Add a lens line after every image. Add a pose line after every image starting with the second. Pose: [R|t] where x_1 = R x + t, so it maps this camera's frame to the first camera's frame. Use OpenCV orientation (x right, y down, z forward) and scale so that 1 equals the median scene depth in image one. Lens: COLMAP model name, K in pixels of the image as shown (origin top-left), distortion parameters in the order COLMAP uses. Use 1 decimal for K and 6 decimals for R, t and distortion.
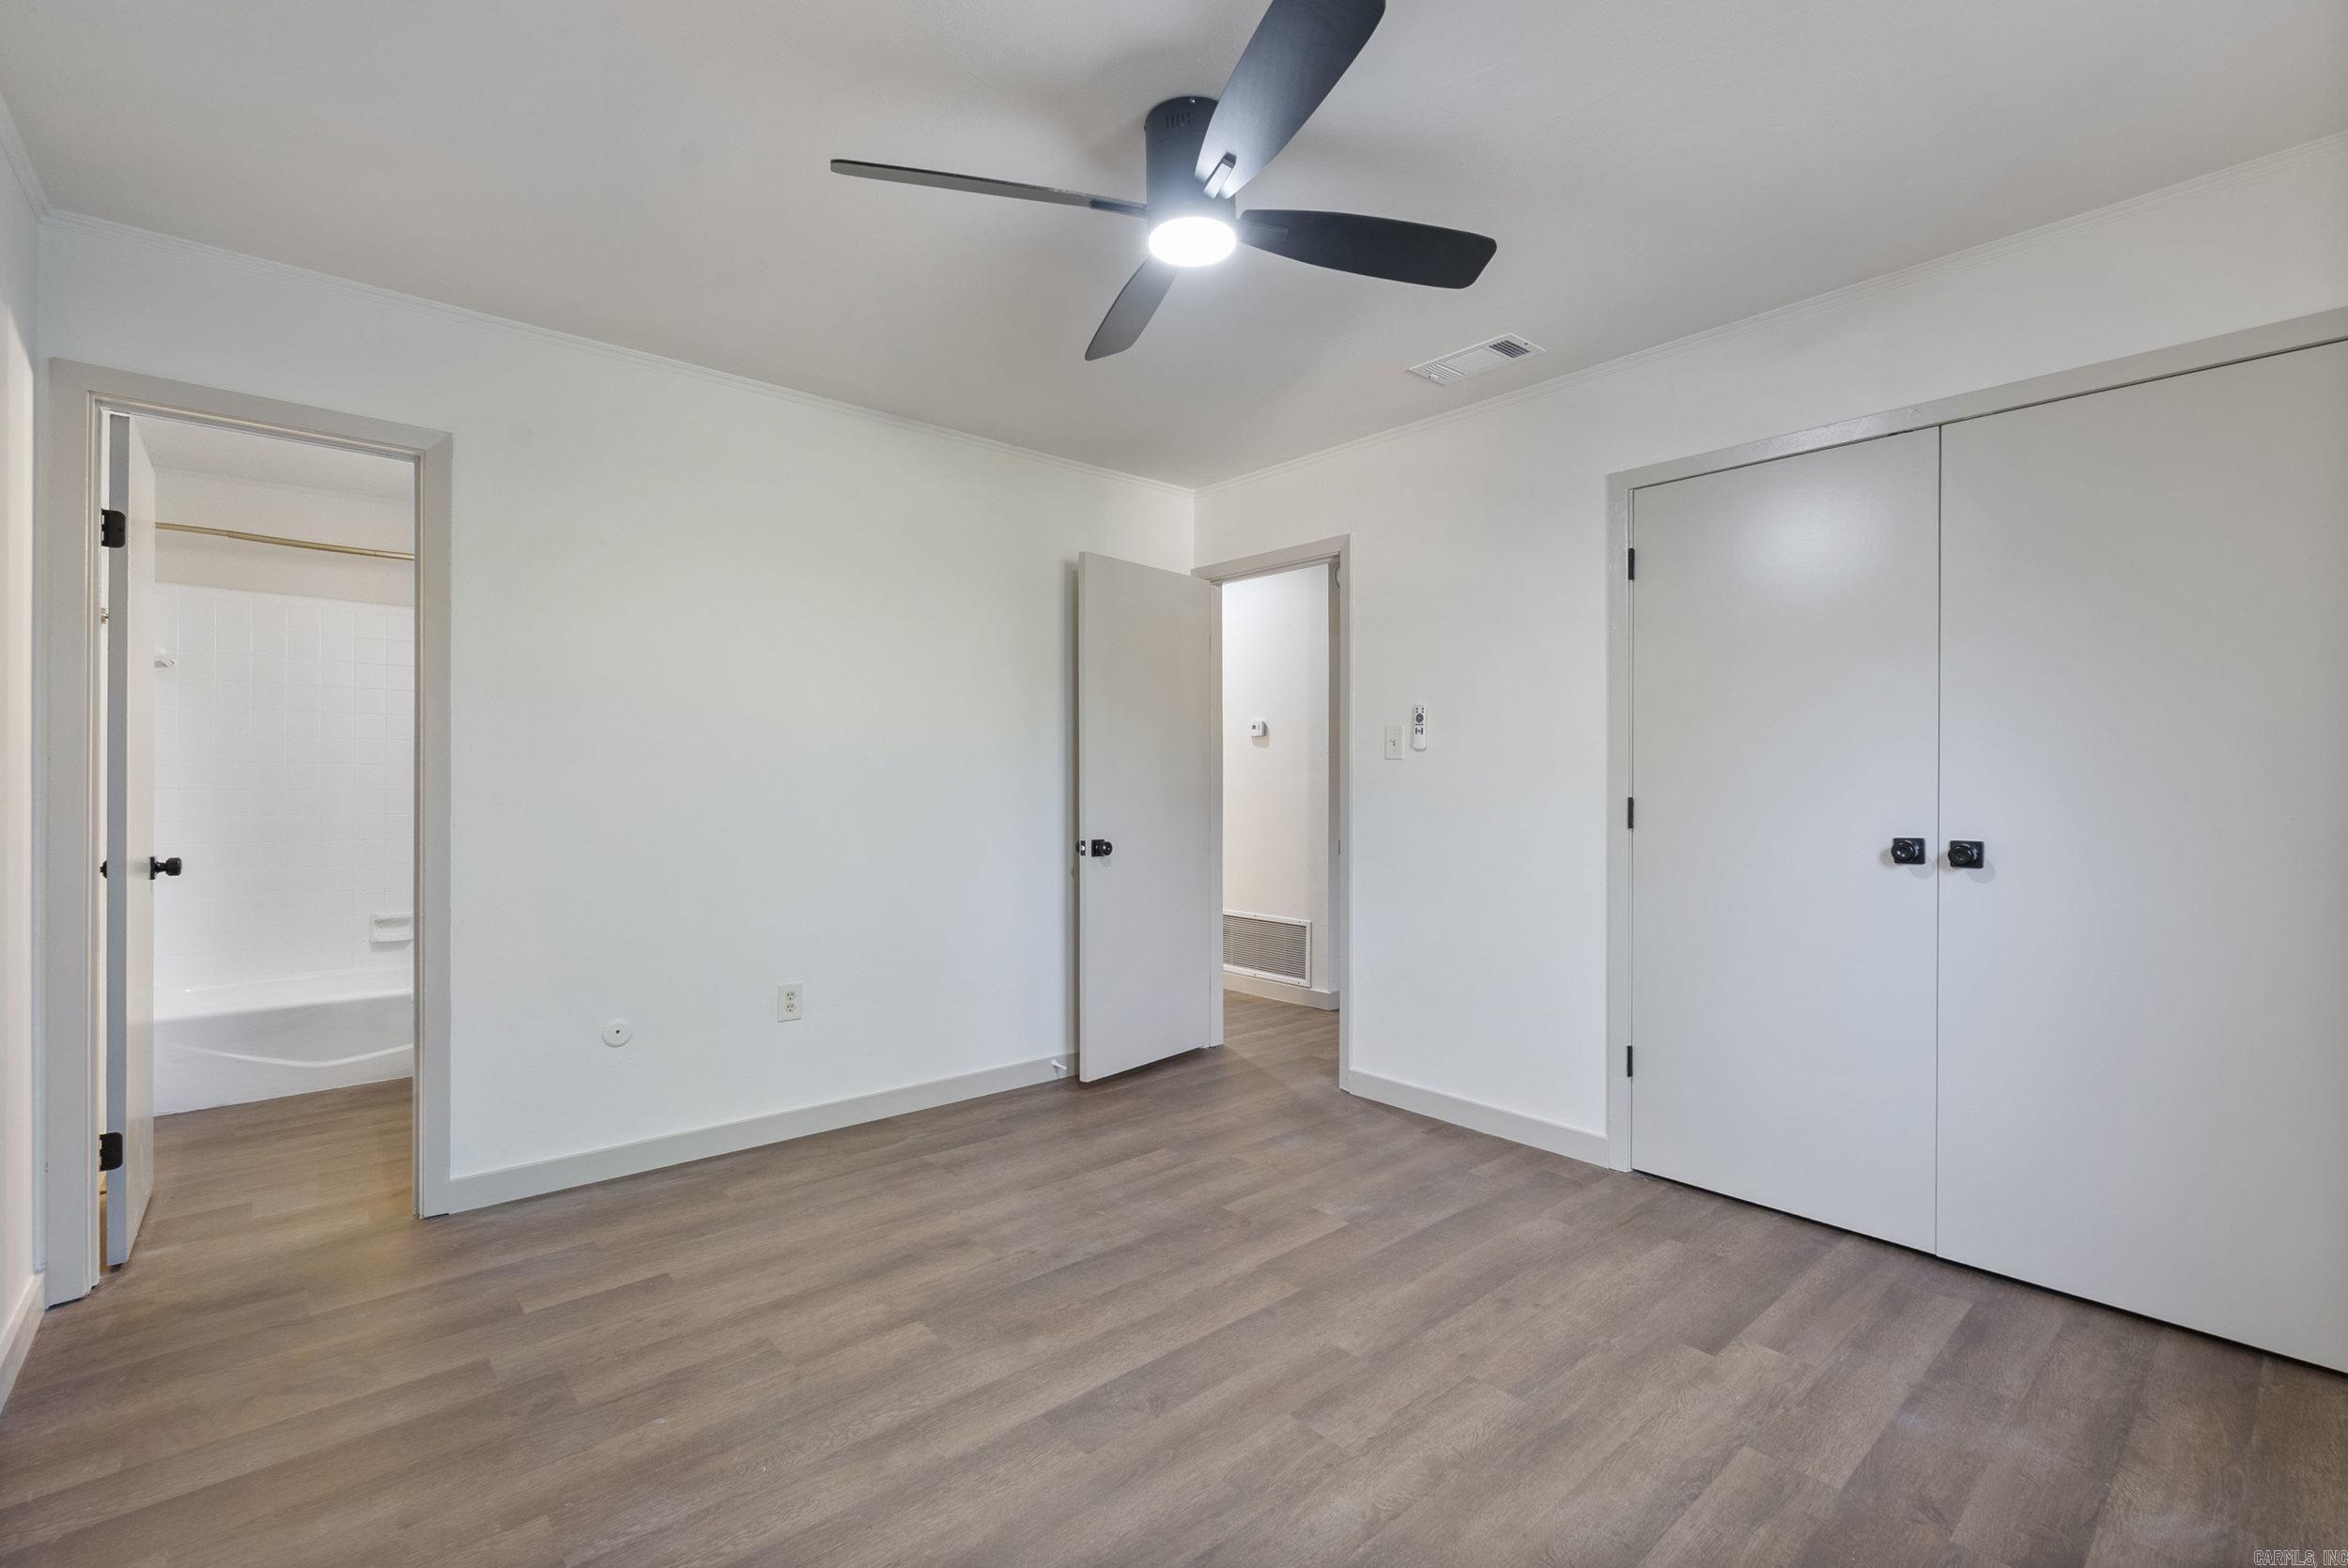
lens RADIAL K [[1037.8, 0, 1185.6], [0, 1037.8, 770.8], [0, 0, 1]] dist [-0.007143, 0.001450]
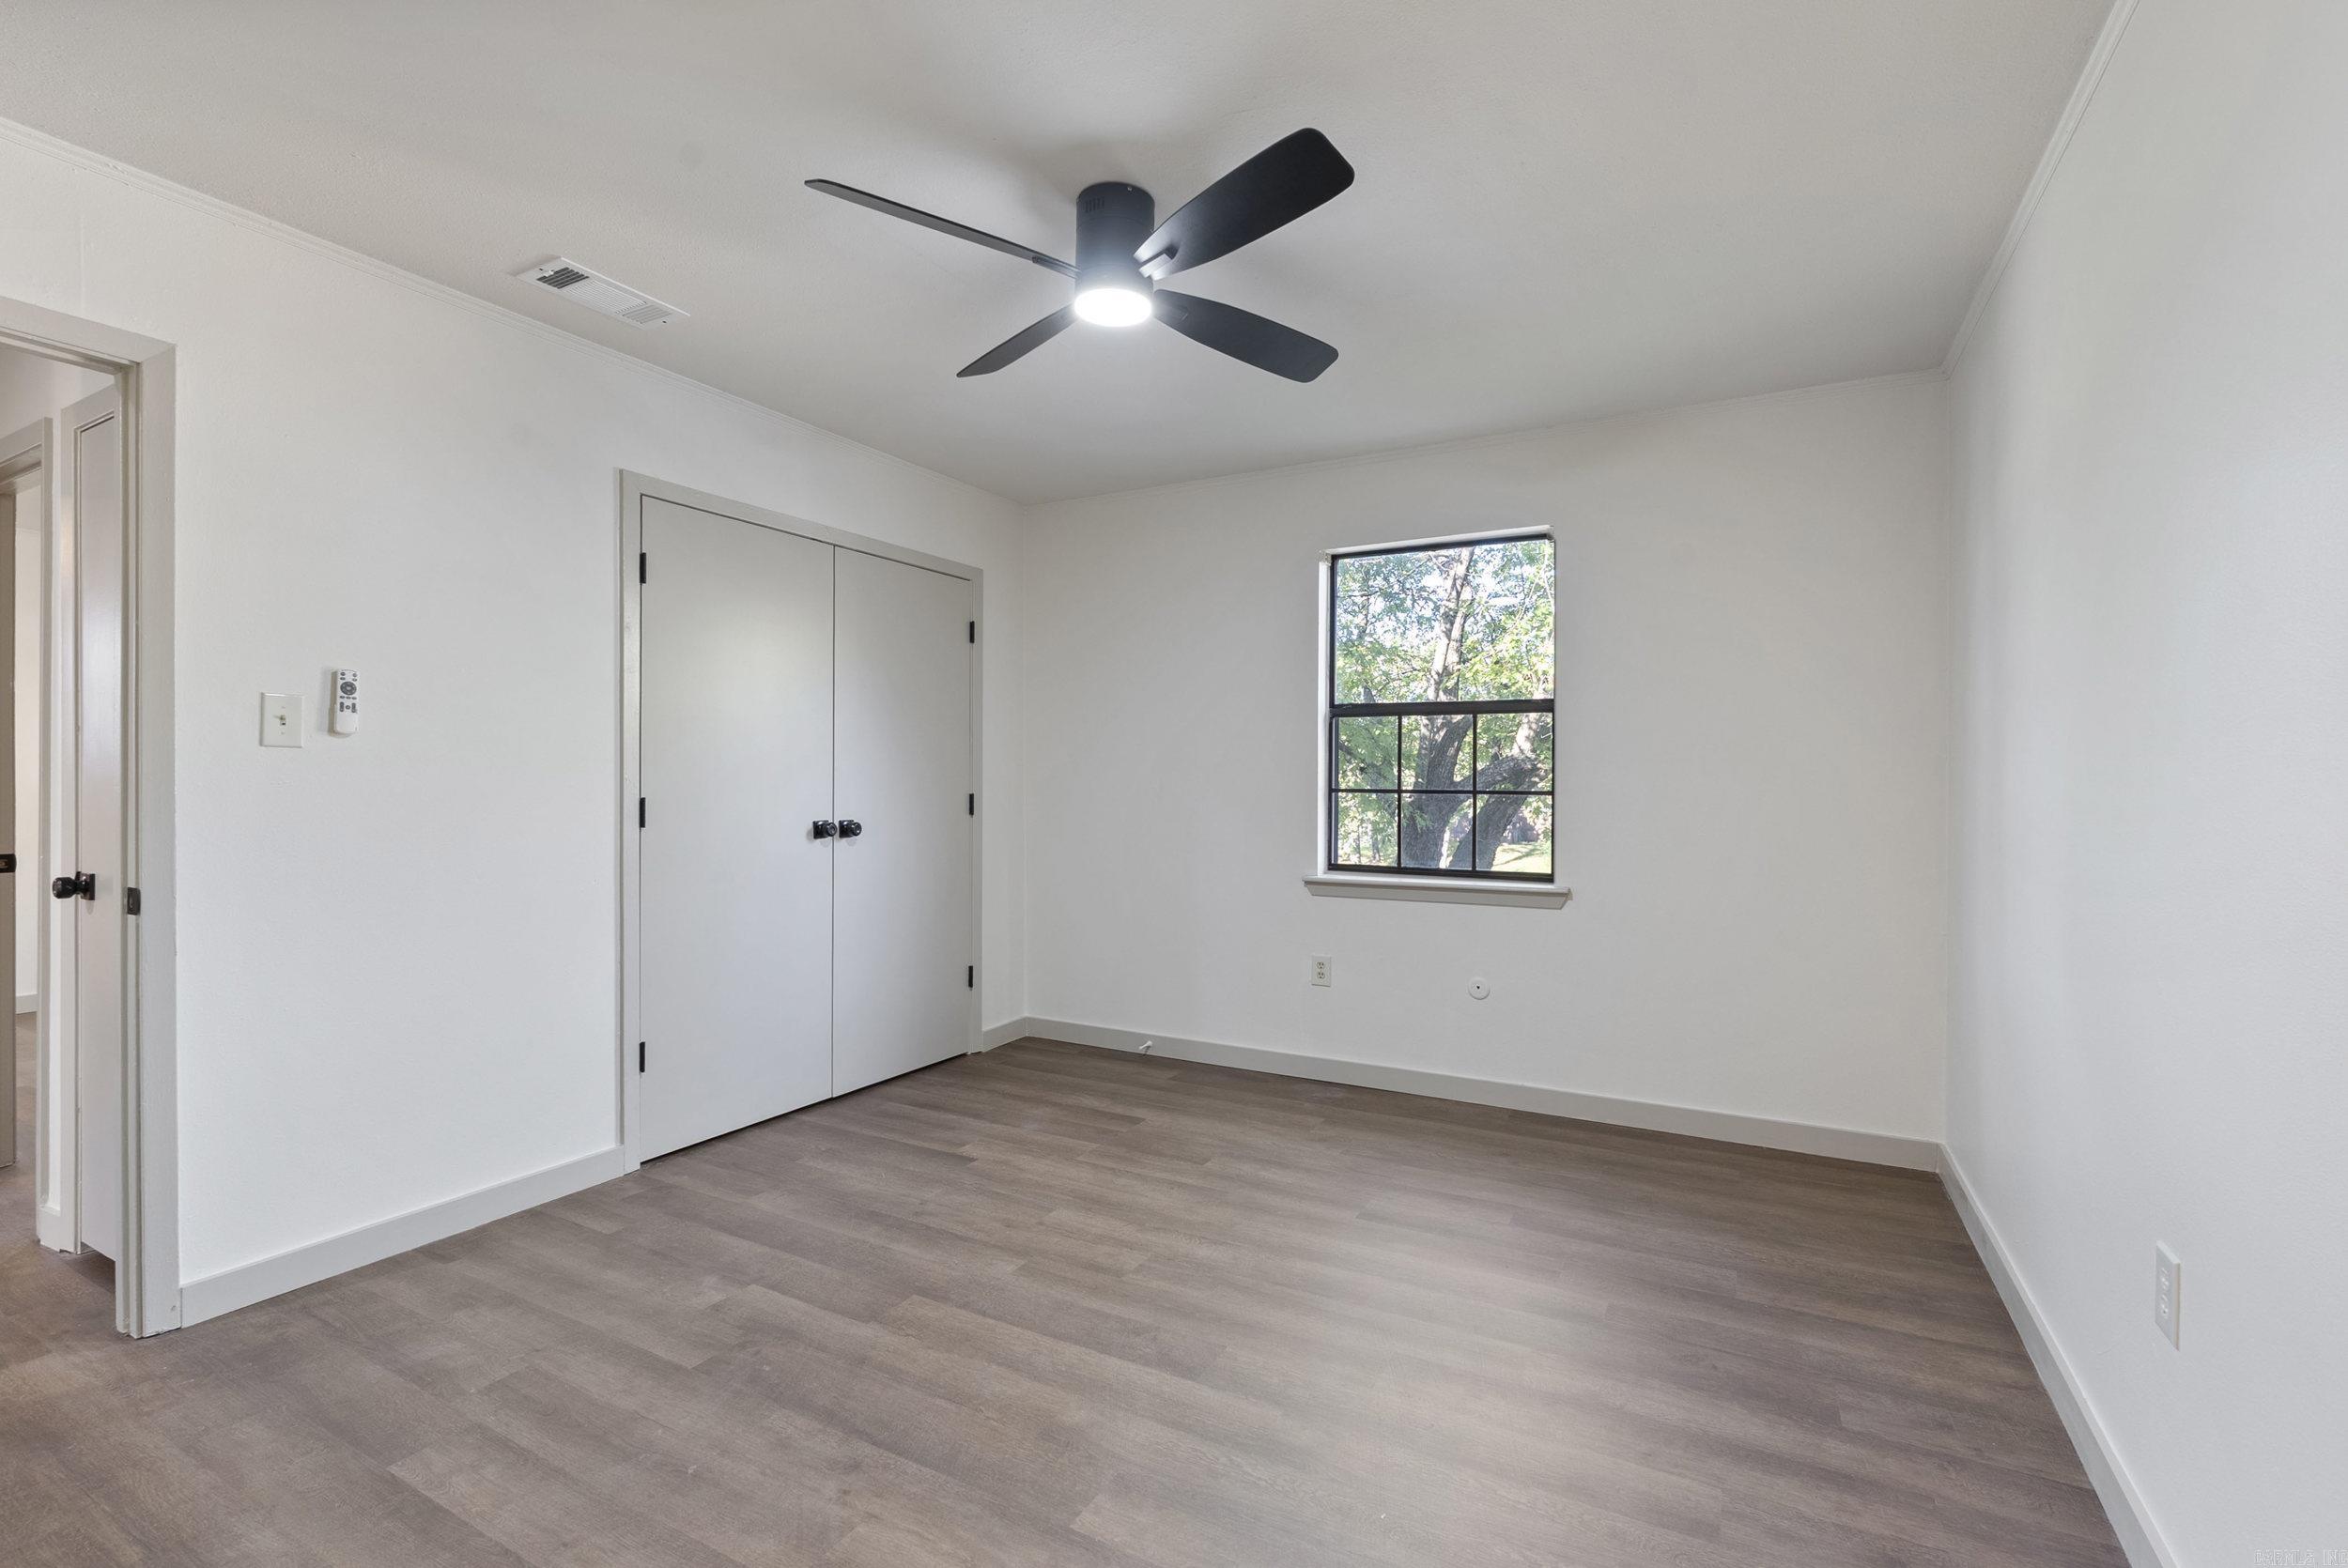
lens RADIAL K [[1037.8, 0, 1163.7], [0, 1037.8, 796.4], [0, 0, 1]] dist [-0.007143, 0.001450]
pose [[-0.335097, -0.013235, 0.942091, -0.804073], [-0.012807, 0.999873, 0.009491, 0.009028], [-0.942096, -0.008885, -0.335224, 0.995455]]
